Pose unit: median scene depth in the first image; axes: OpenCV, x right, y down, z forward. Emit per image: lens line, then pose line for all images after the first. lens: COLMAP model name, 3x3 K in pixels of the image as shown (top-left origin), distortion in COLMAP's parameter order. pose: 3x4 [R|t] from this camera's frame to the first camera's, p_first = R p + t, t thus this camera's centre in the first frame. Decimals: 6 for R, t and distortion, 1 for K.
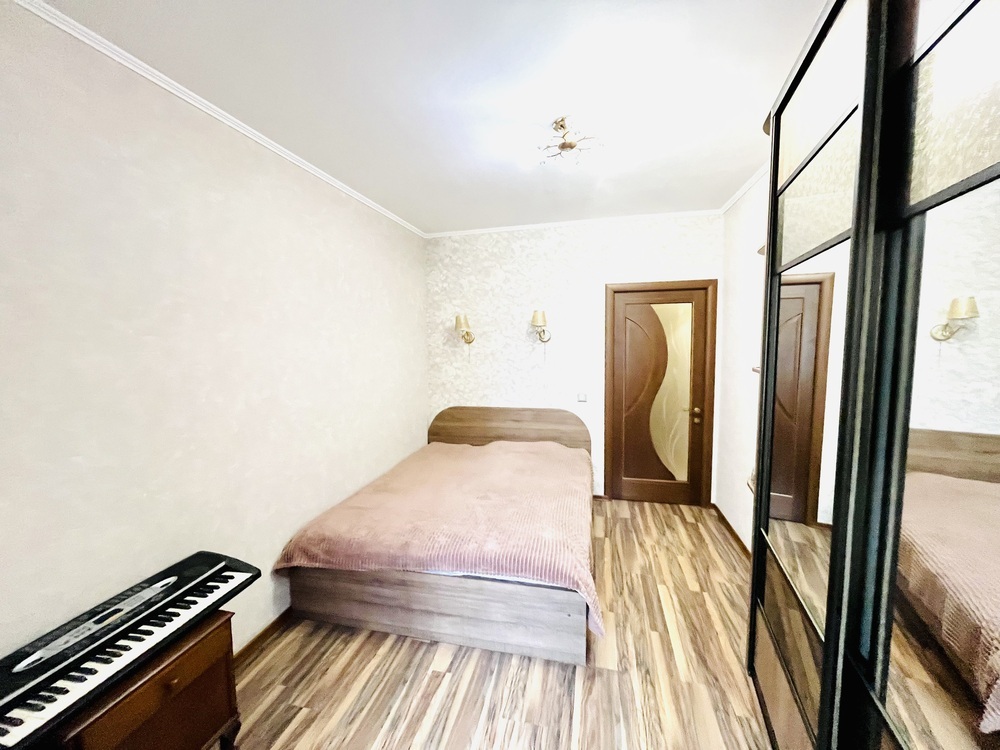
lens RADIAL K [[406.4, 0, 499.0], [0, 406.4, 373.1], [0, 0, 1]] dist [-0.001538, -0.000903]
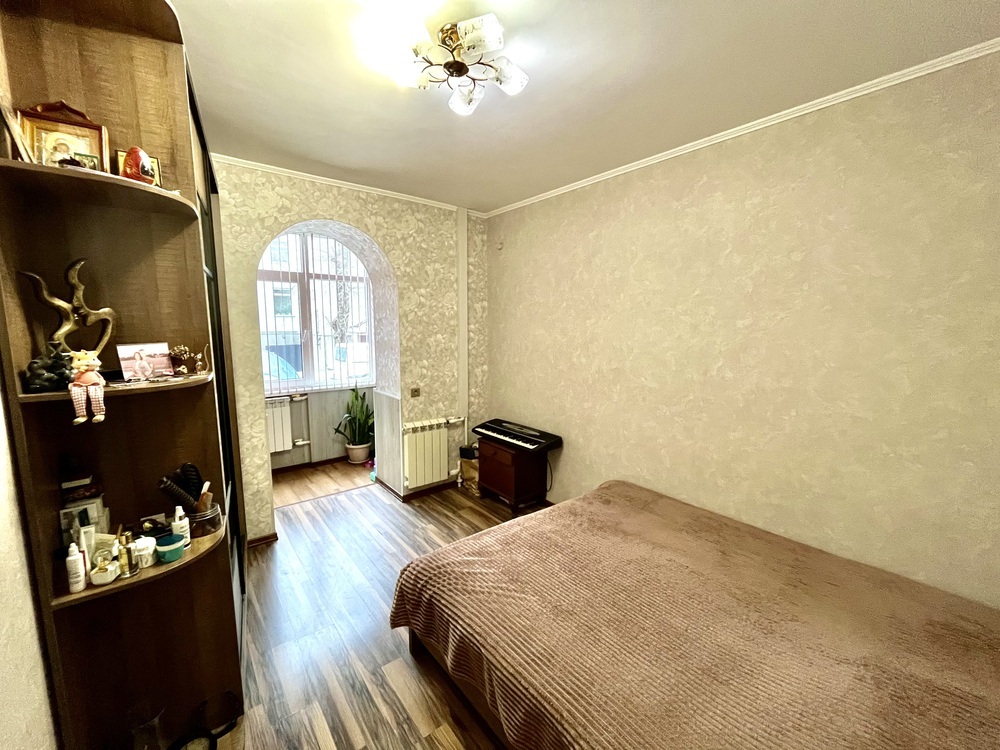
lens RADIAL K [[406.4, 0, 499.3], [0, 406.4, 371.3], [0, 0, 1]] dist [-0.001538, -0.000903]
pose [[-0.614582, 0.106496, -0.781632, 0.451517], [-0.061980, 0.981264, 0.182429, -0.094941], [0.786415, 0.160563, -0.596466, 0.947208]]
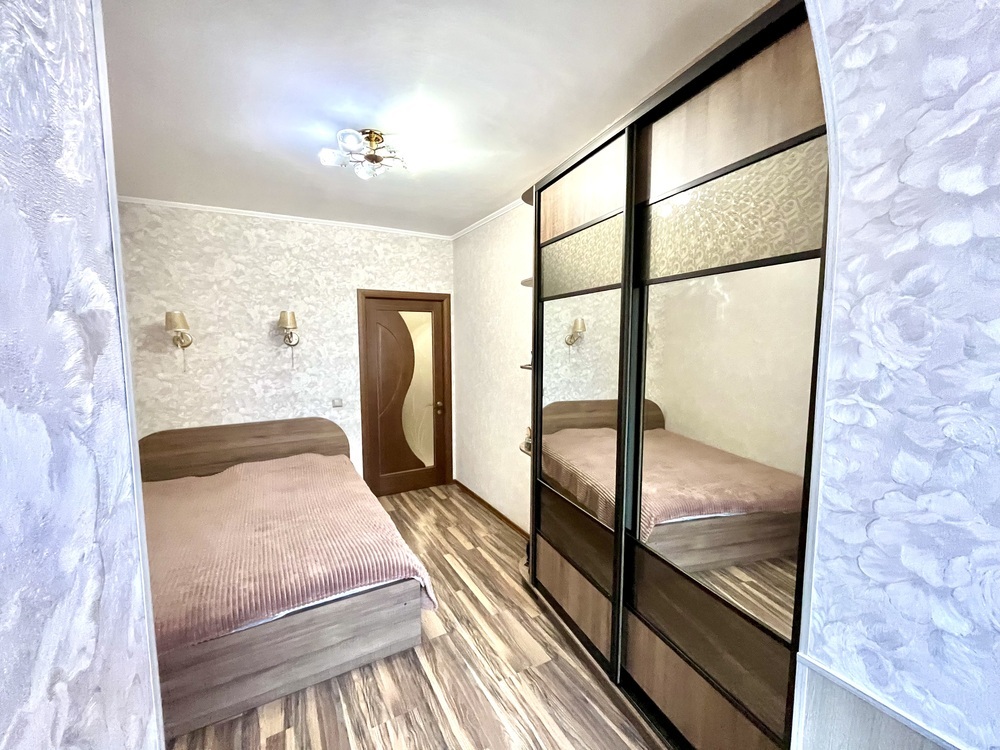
lens RADIAL K [[406.4, 0, 497.4], [0, 406.4, 372.8], [0, 0, 1]] dist [-0.001538, -0.000903]
pose [[0.731987, -0.046241, 0.679747, -0.196479], [0.049697, 0.998660, 0.014419, -0.007098], [-0.679503, 0.023227, 0.733305, 0.023071]]
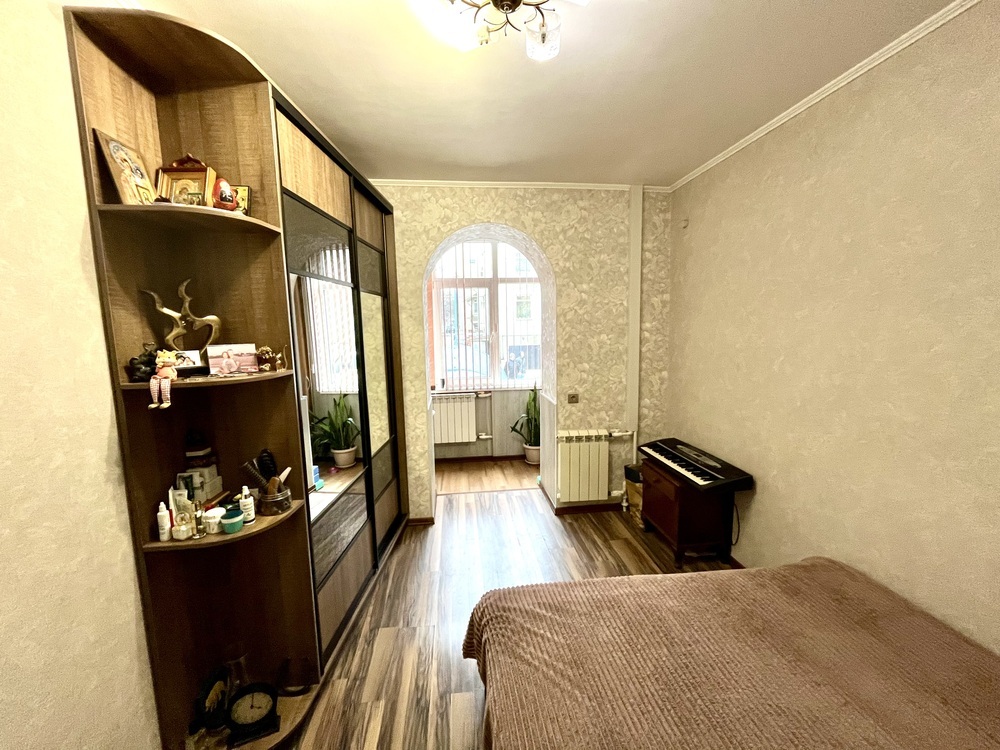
lens RADIAL K [[406.4, 0, 499.1], [0, 406.4, 371.4], [0, 0, 1]] dist [-0.001538, -0.000903]
pose [[-0.941813, 0.071768, -0.328385, 0.244351], [0.005959, 0.980352, 0.197165, -0.088972], [0.336084, 0.183736, -0.923736, 0.975025]]
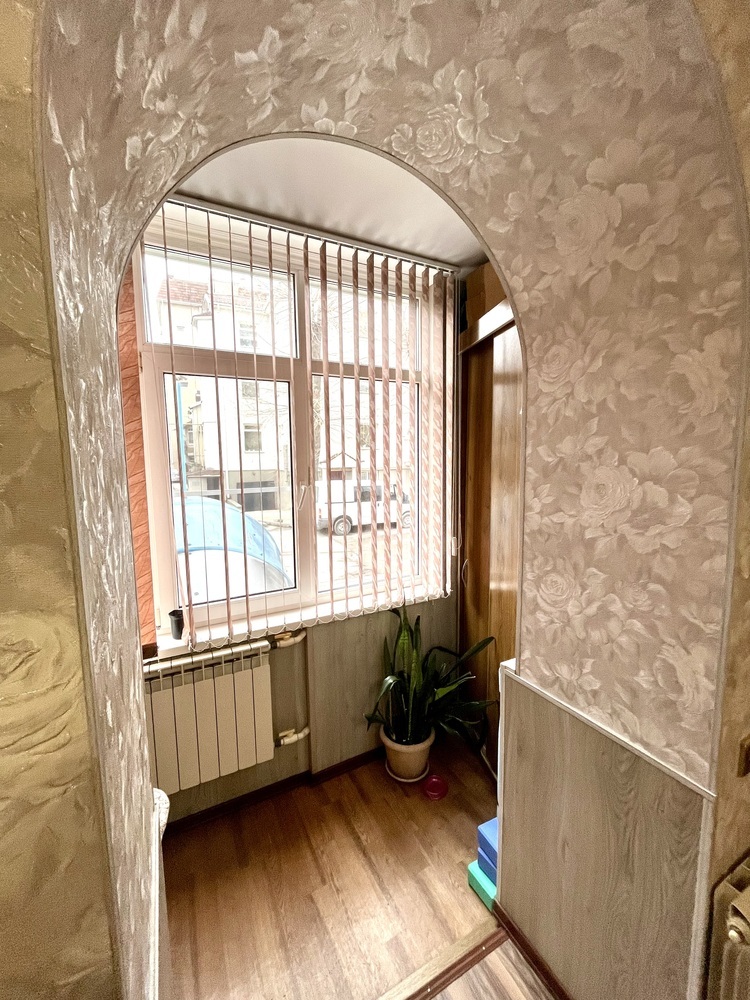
lens RADIAL K [[406.4, 0, 392.7], [0, 406.4, 500.0], [0, 0, 1]] dist [-0.001538, -0.000903]
pose [[-0.735977, 0.091380, -0.670811, 0.106974], [-0.040245, 0.983191, 0.178088, -0.043235], [0.675809, 0.158066, -0.719929, 0.180811]]
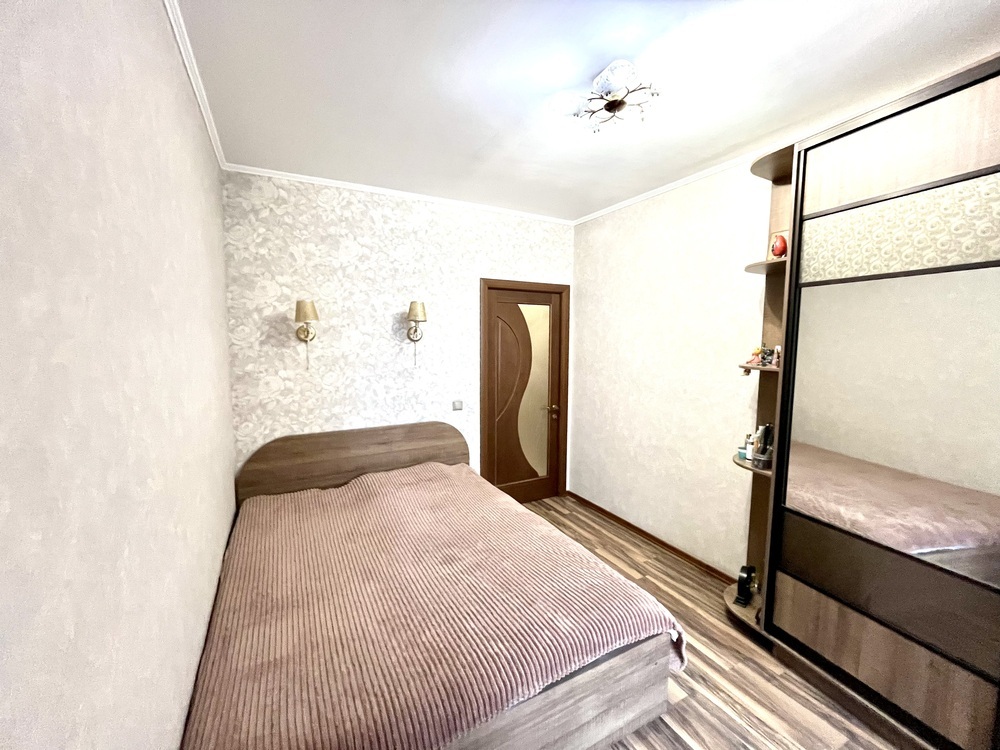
lens RADIAL K [[406.4, 0, 496.6], [0, 406.4, 373.6], [0, 0, 1]] dist [-0.001538, -0.000903]
pose [[0.745439, -0.042333, 0.665229, -0.349607], [0.040025, 0.999023, 0.018723, -0.023550], [-0.665372, 0.012669, 0.746405, 0.327360]]
